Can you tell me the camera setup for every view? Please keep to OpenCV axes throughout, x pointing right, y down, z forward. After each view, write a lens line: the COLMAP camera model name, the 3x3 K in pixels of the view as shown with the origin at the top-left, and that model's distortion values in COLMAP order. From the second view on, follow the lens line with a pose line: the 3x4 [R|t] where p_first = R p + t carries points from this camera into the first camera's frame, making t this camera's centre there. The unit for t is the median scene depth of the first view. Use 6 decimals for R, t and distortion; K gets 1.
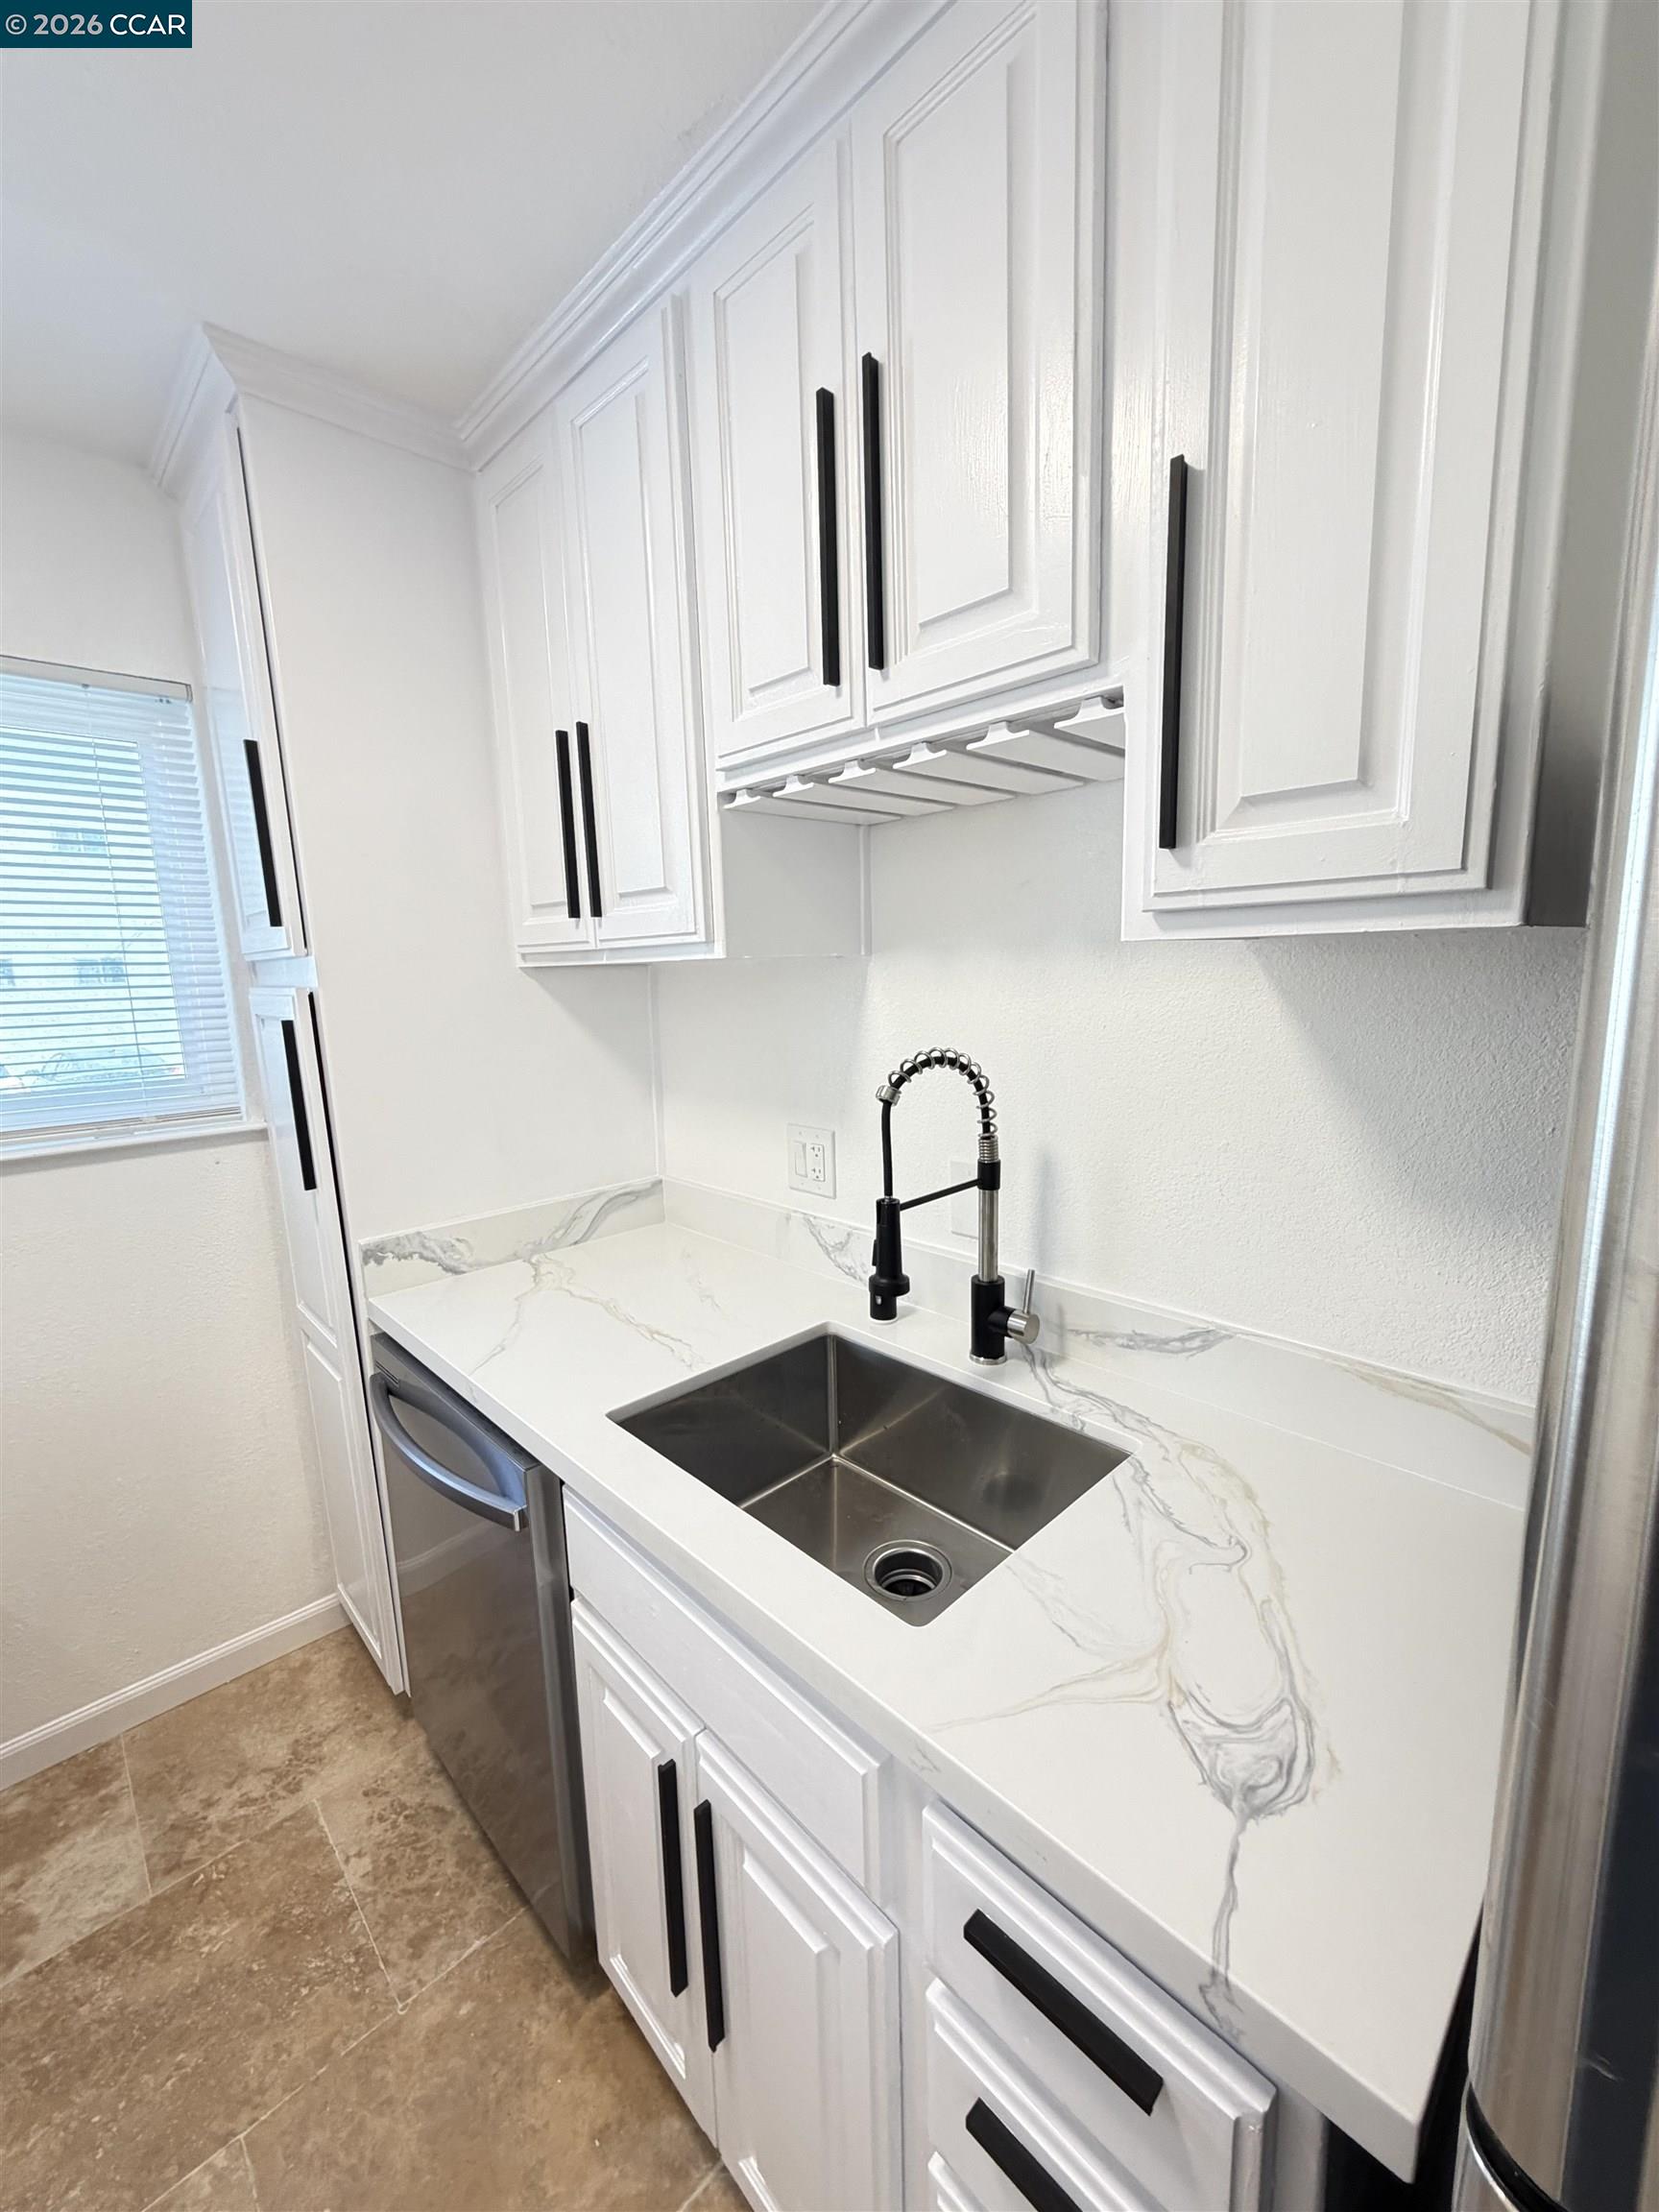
lens RADIAL K [[883.4, 0, 831.8], [0, 883.4, 1102.7], [0, 0, 1]] dist [0.002140, -0.000633]
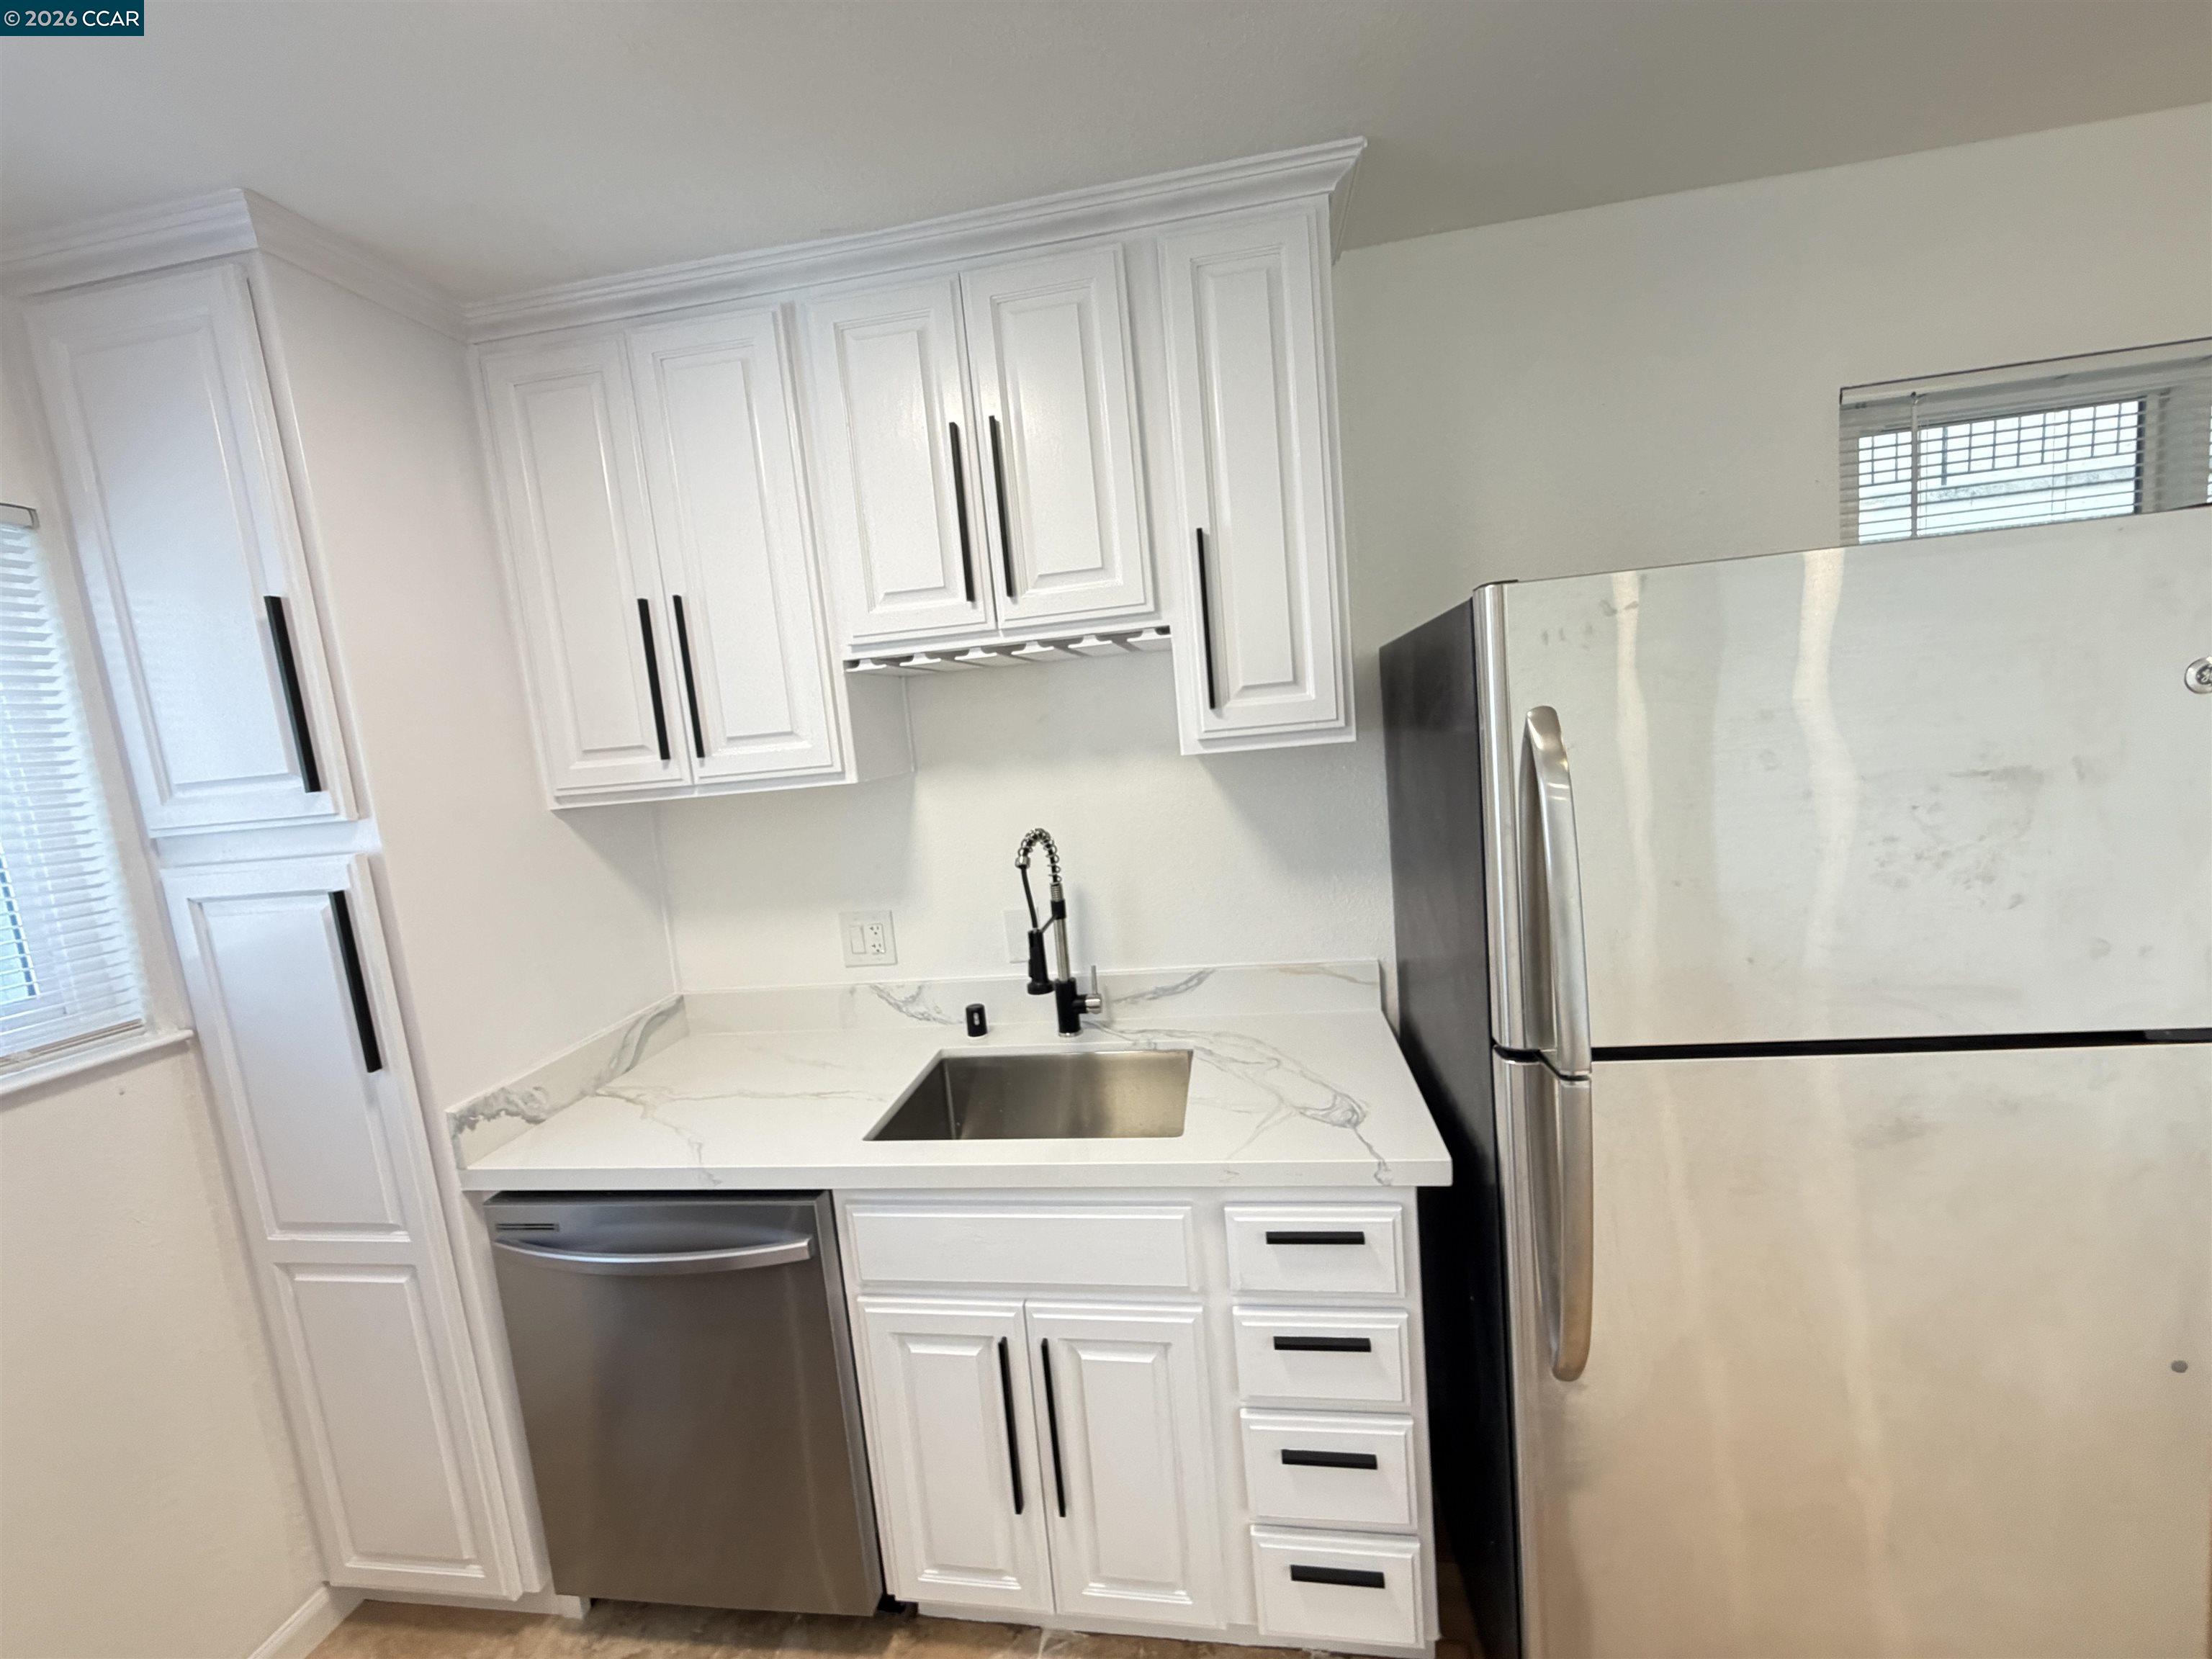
lens RADIAL K [[883.4, 0, 1104.8], [0, 883.4, 829.8], [0, 0, 1]] dist [0.002140, -0.000633]
pose [[0.793769, -0.119062, 0.596452, -0.634693], [0.161872, 0.986639, -0.018471, -0.011821], [-0.586283, 0.111211, 0.802436, -0.266370]]
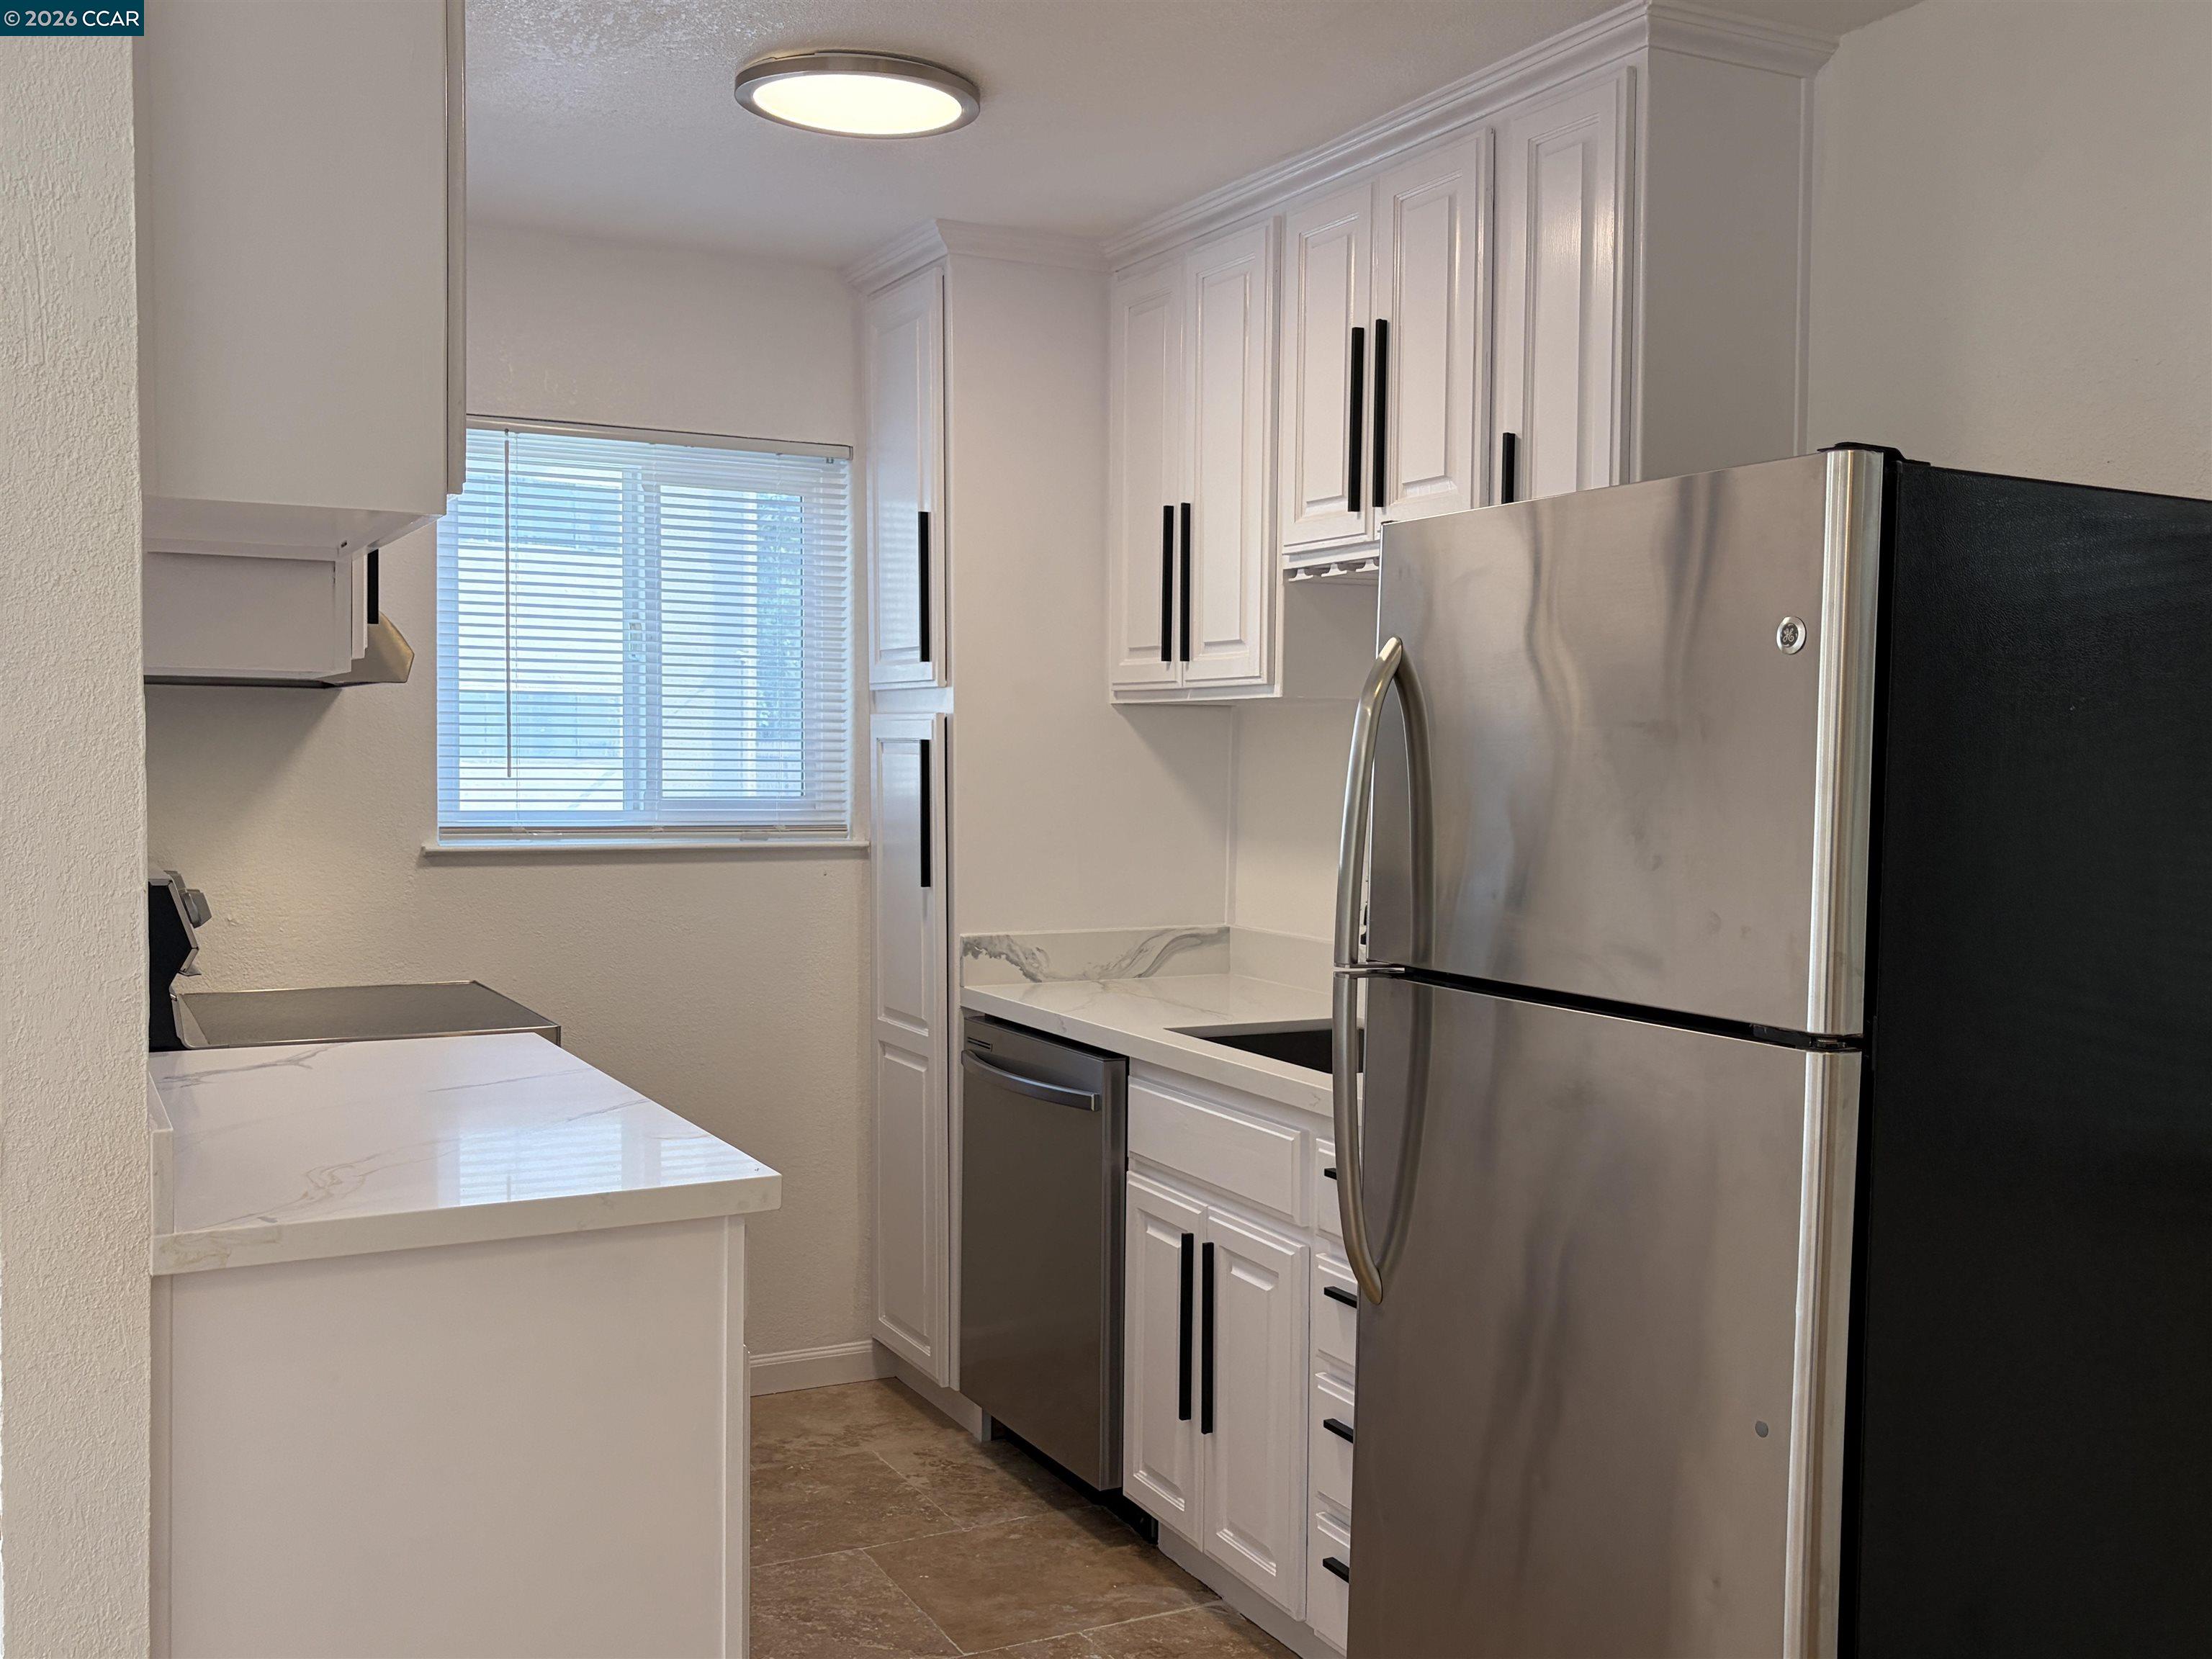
lens RADIAL K [[2036.8, 0, 1138.7], [0, 2036.8, 834.5], [0, 0, 1]] dist [0.112063, 0.000000]
pose [[0.961776, 0.048946, -0.269429, 0.483611], [-0.078482, 0.991891, -0.099965, 0.342440], [0.262351, 0.117289, 0.957818, -1.843565]]
